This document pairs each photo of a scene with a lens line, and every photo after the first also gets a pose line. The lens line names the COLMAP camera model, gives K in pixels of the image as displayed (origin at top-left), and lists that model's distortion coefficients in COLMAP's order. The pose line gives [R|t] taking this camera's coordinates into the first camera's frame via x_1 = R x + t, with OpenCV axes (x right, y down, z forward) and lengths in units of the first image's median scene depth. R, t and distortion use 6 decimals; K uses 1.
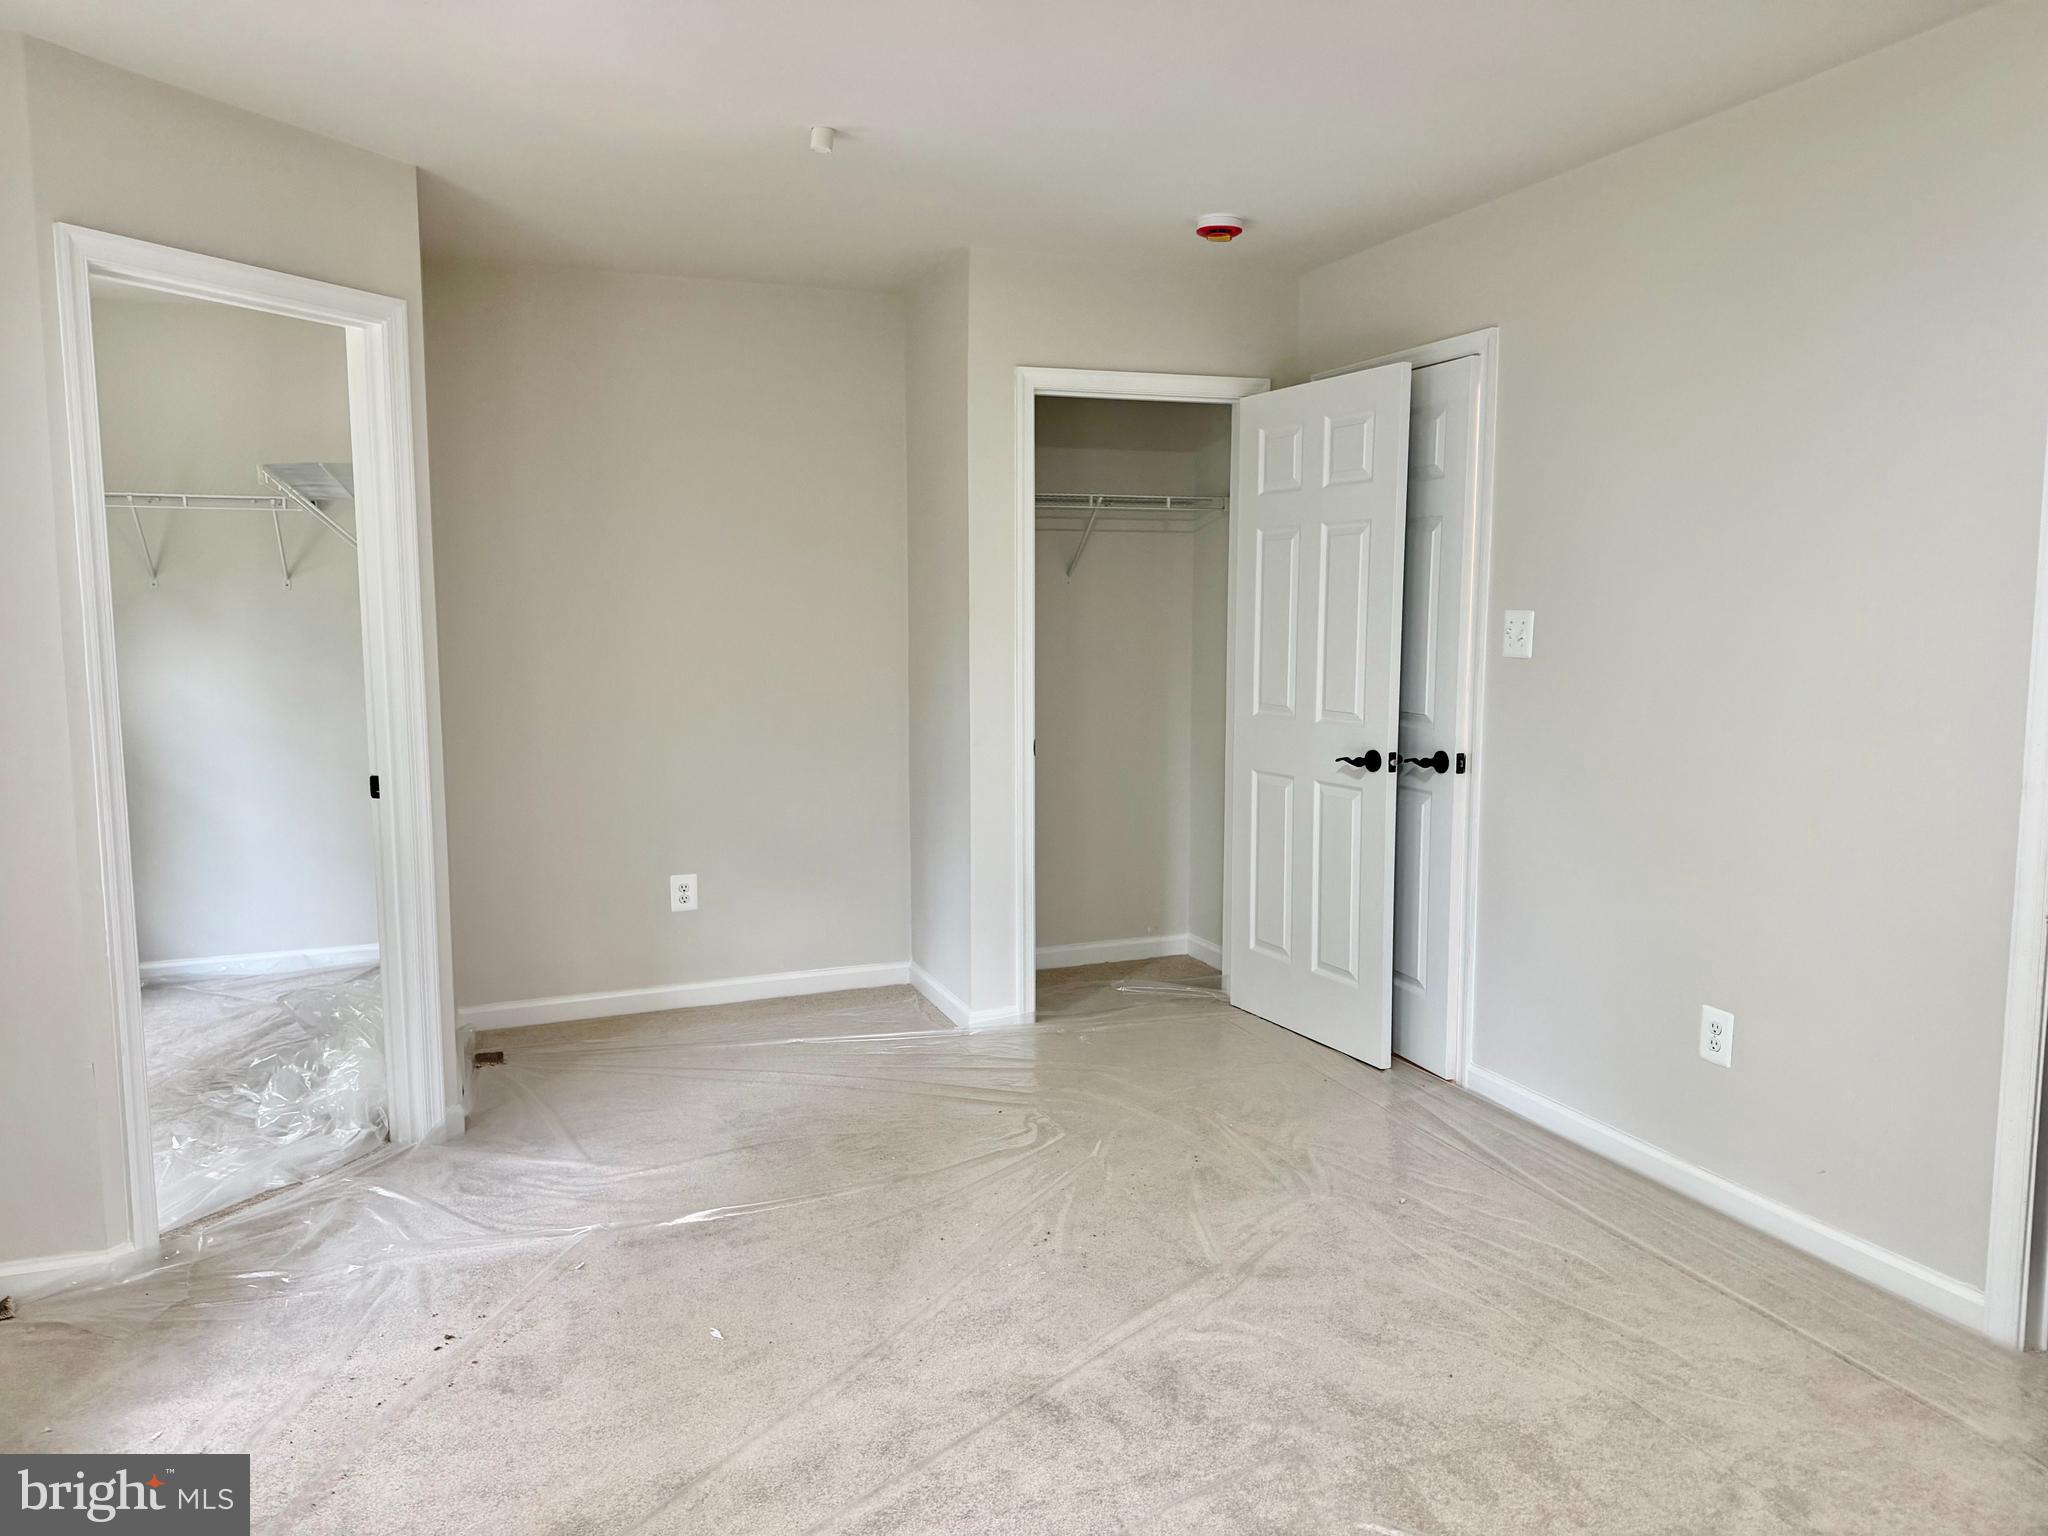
lens RADIAL K [[1415.6, 0, 1024.0], [0, 1415.6, 768.0], [0, 0, 1]] dist [0.005133, -0.015096]
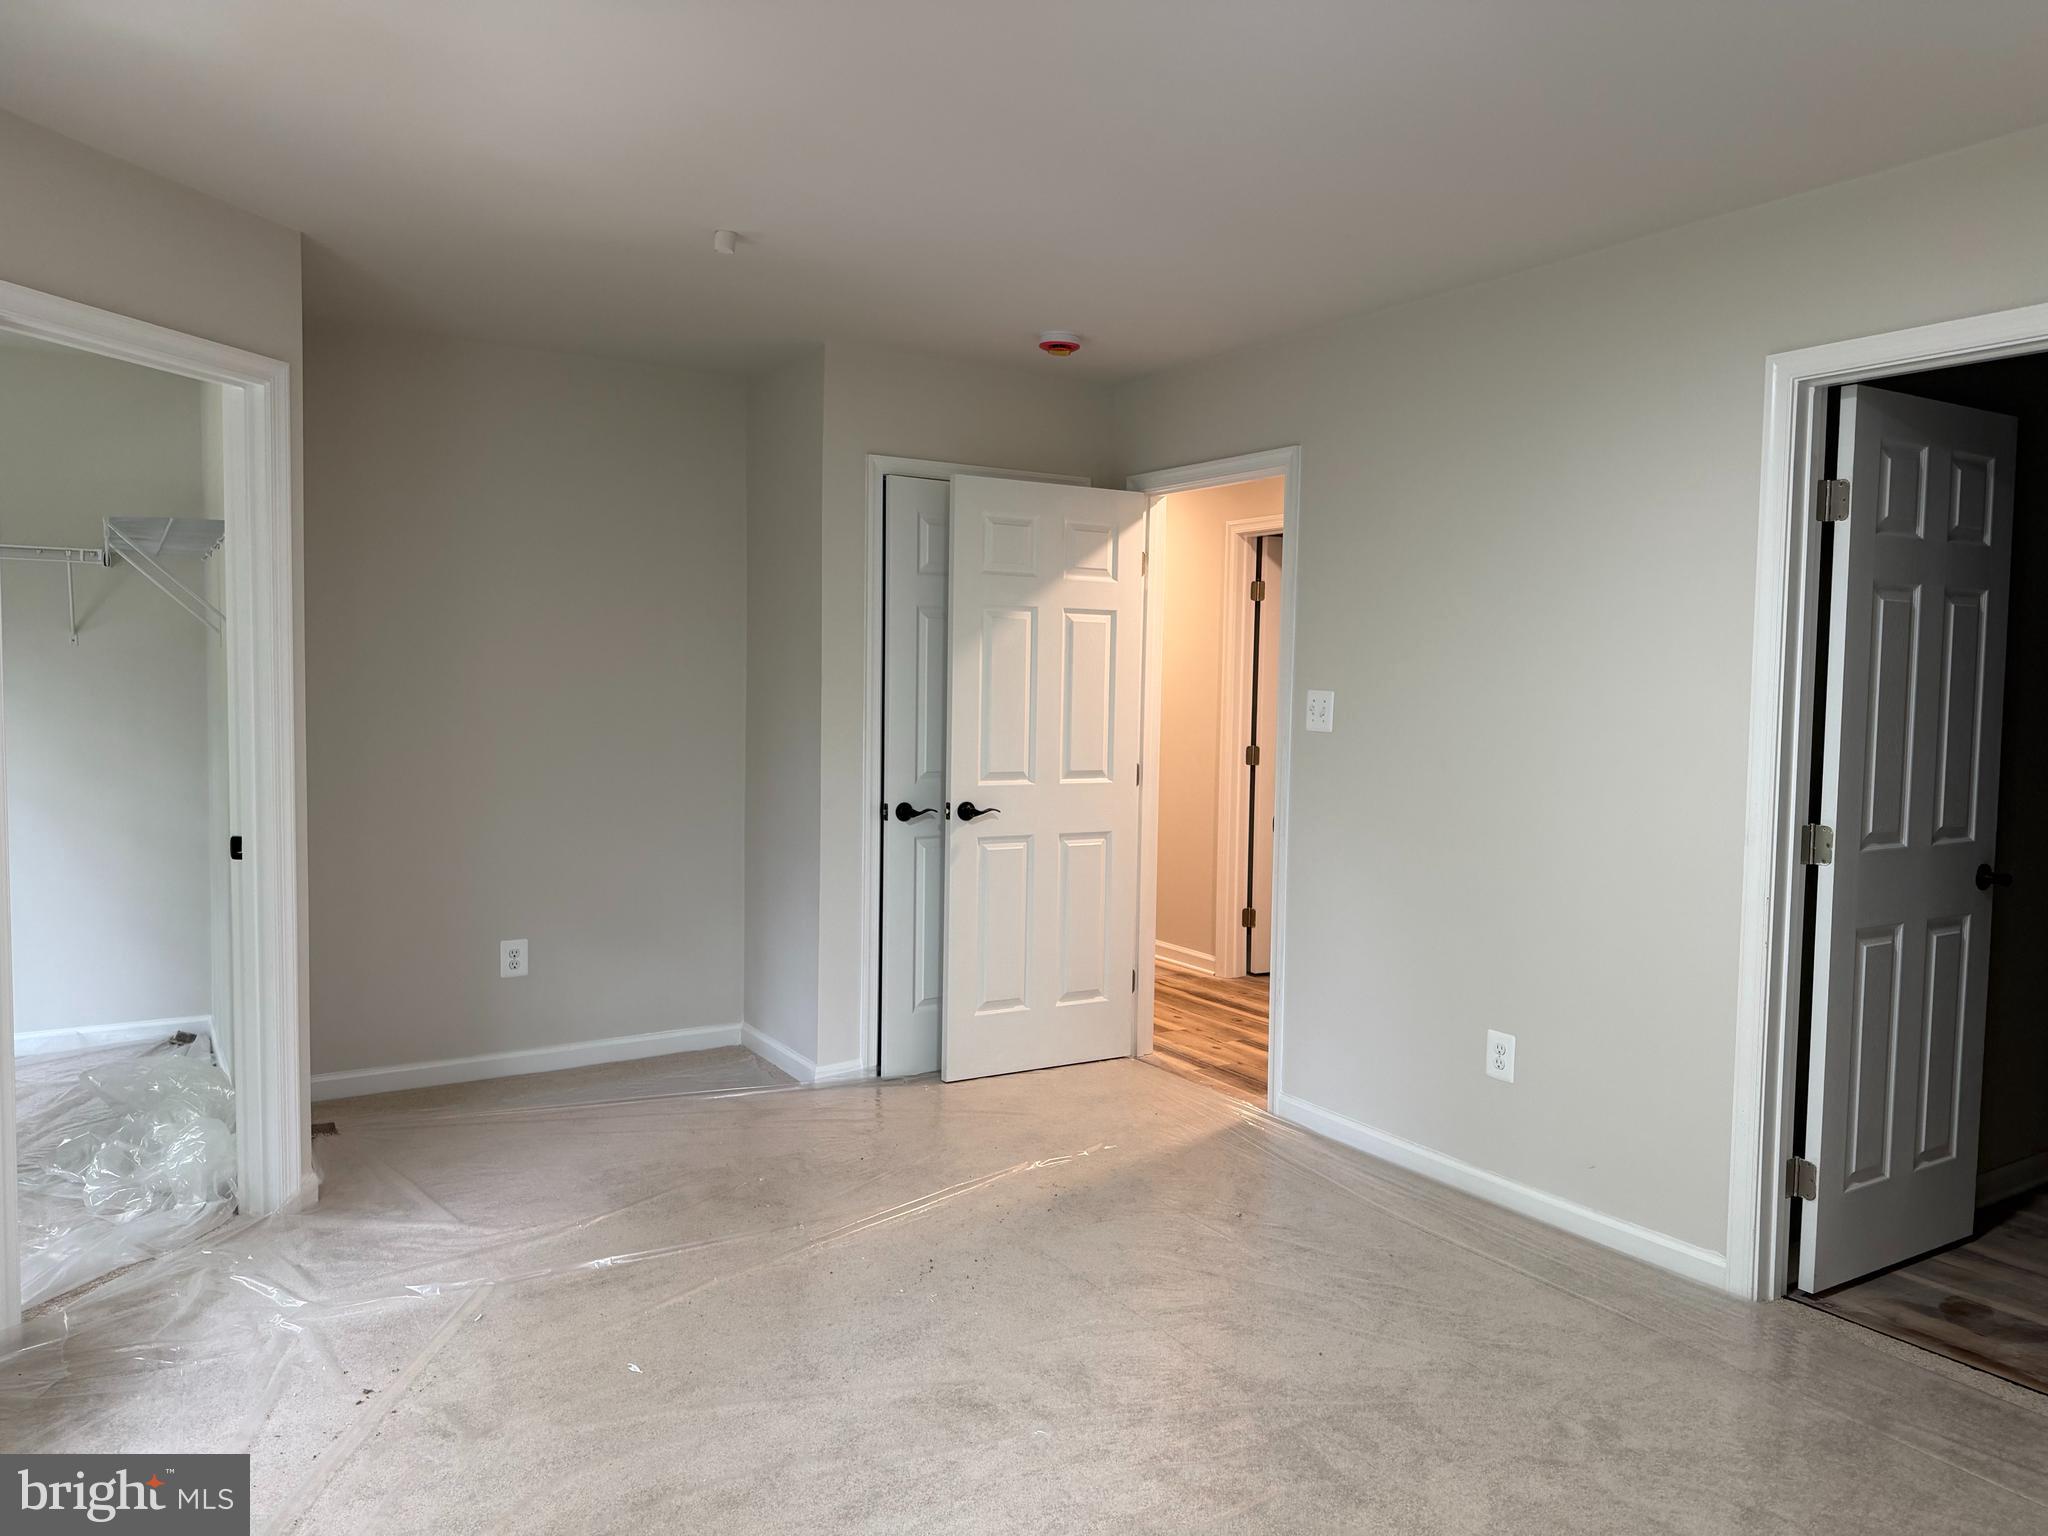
lens RADIAL K [[1422.0, 0, 1024.0], [0, 1422.0, 768.0], [0, 0, 1]] dist [-0.001315, -0.003185]
pose [[0.979994, 0.008941, 0.198824, -0.132127], [0.002244, 0.998430, -0.055962, 0.016851], [-0.199012, 0.055288, 0.978436, -0.081630]]
